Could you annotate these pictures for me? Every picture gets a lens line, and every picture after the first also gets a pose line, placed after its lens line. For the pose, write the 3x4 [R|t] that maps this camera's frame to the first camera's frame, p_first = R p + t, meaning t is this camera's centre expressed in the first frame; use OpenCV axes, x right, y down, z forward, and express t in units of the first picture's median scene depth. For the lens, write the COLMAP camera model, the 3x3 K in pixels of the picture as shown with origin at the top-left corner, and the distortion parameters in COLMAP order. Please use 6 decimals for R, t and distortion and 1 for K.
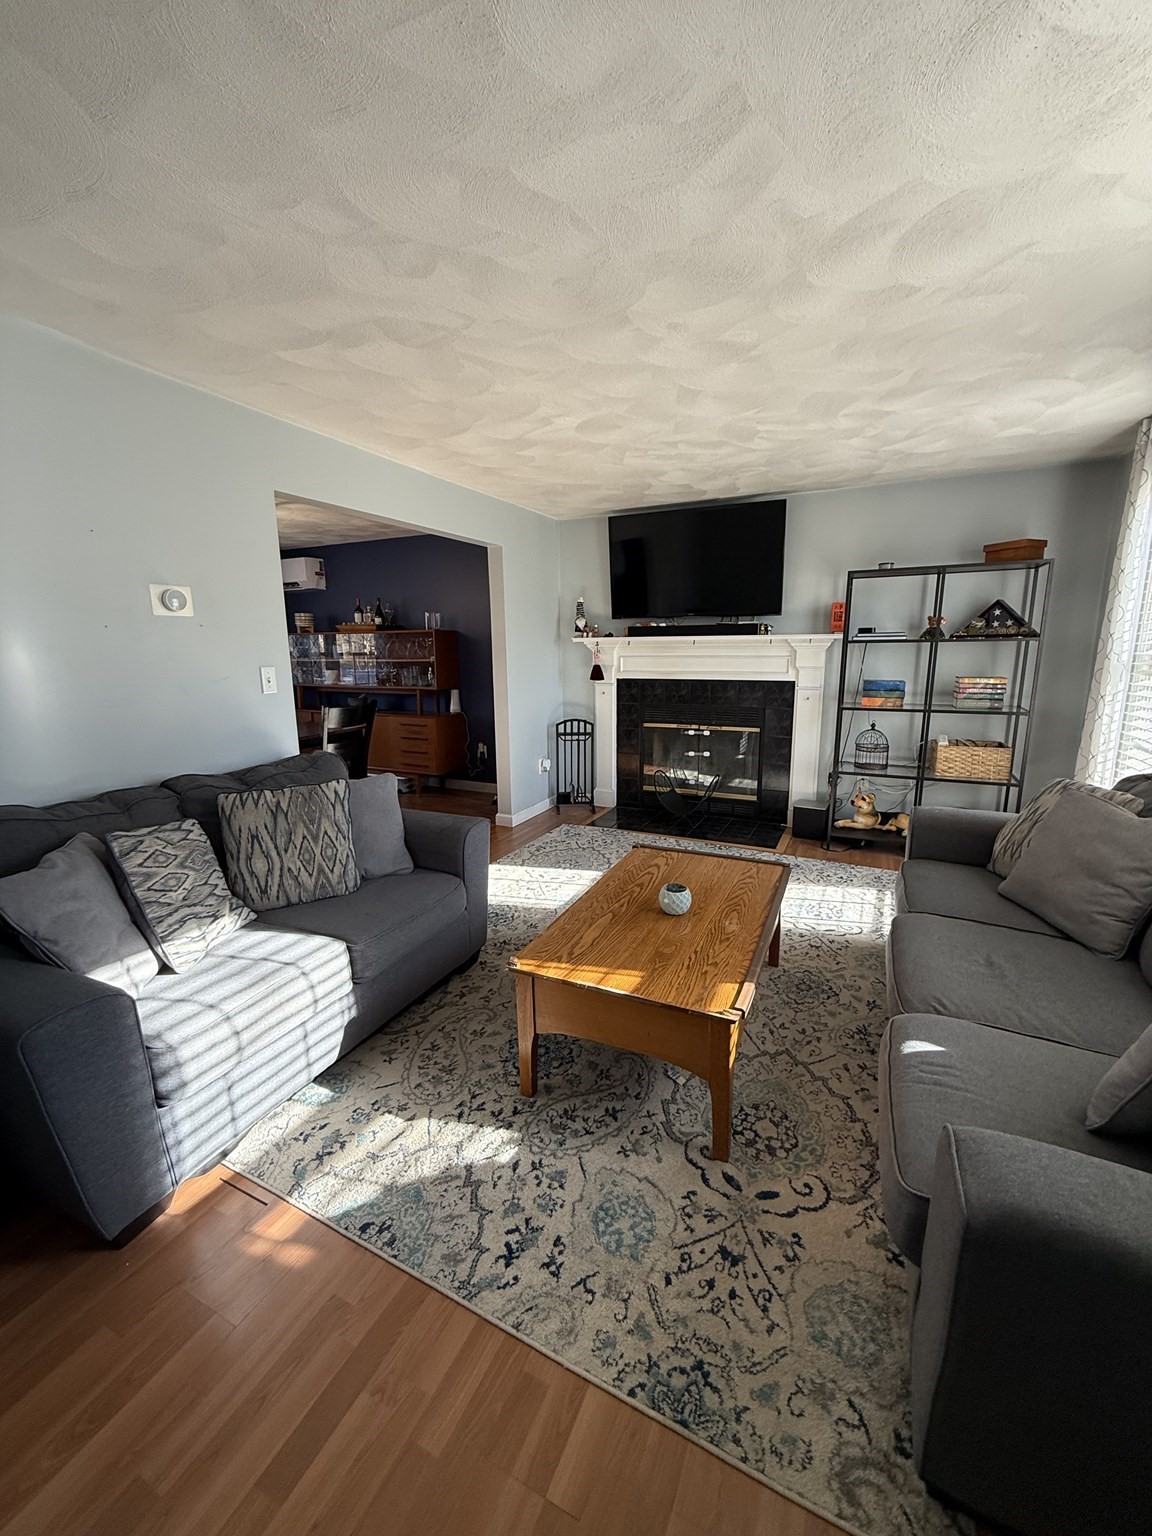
lens RADIAL K [[611.8, 0, 575.2], [0, 611.8, 762.8], [0, 0, 1]] dist [0.001383, -0.000239]
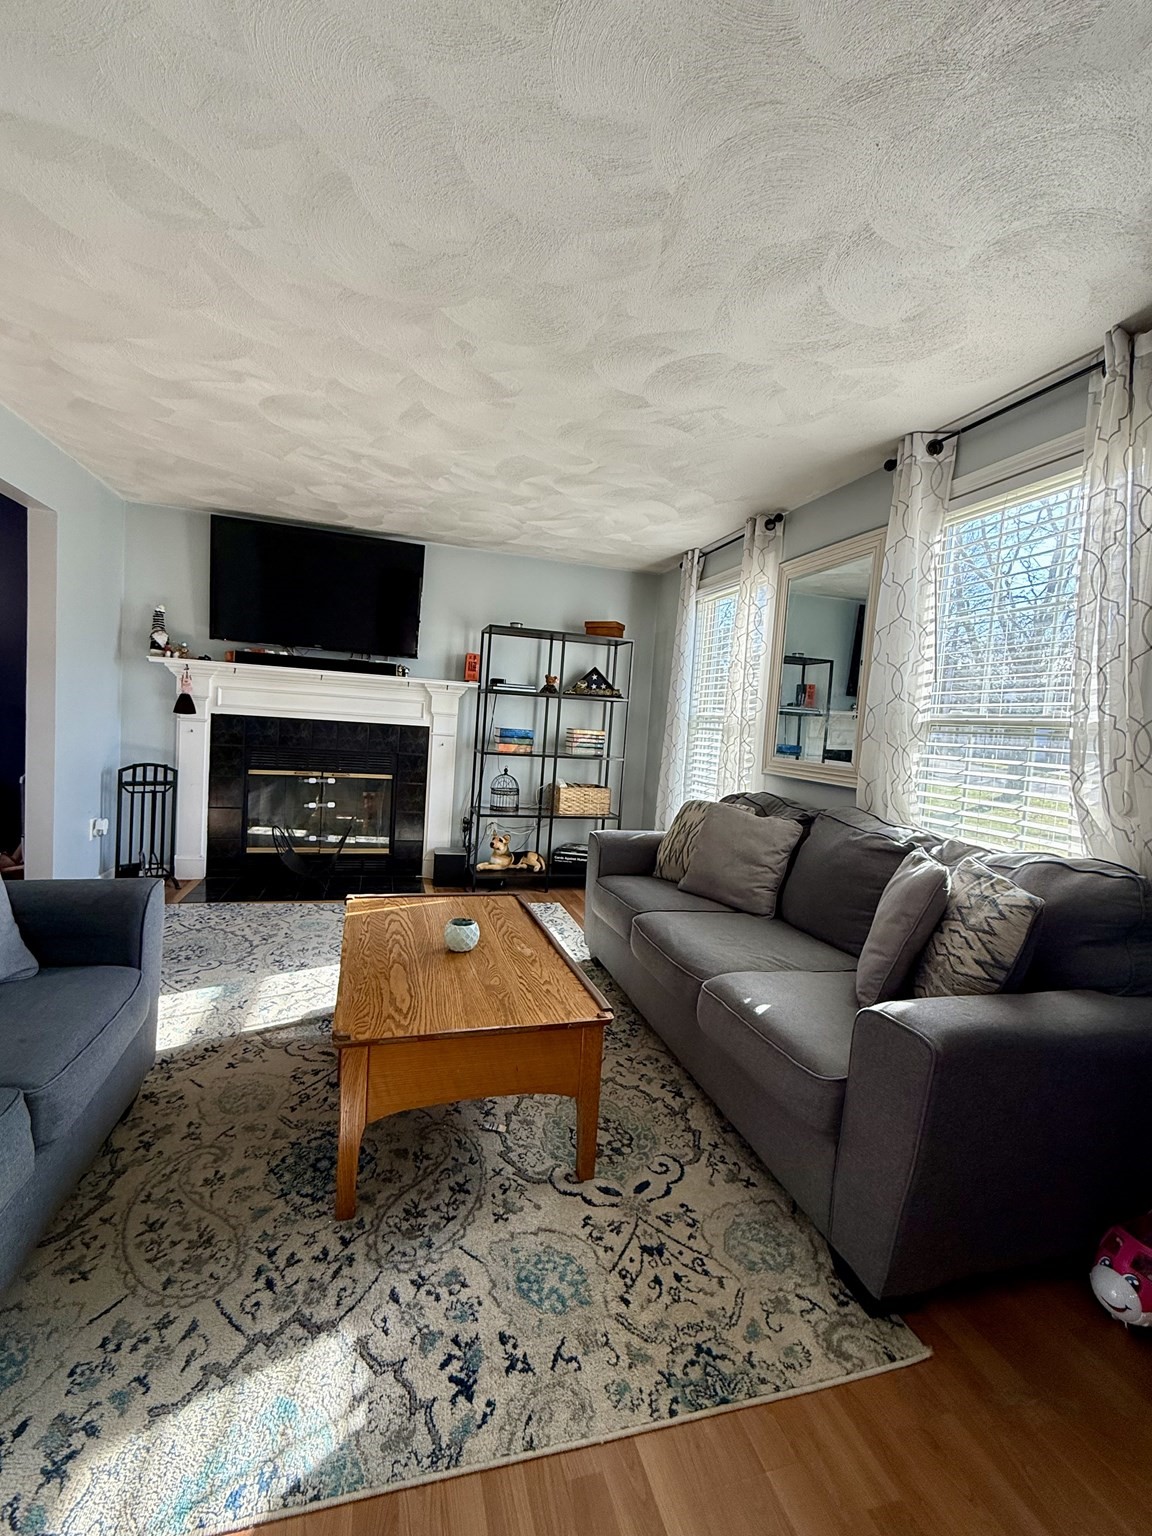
lens RADIAL K [[661.6, 0, 575.2], [0, 661.6, 765.3], [0, 0, 1]] dist [0.001590, -0.000127]
pose [[0.735178, 0.017350, 0.677652, -0.465094], [0.055010, 0.994848, -0.085151, 0.078699], [-0.675638, 0.099879, 0.730436, 0.168663]]
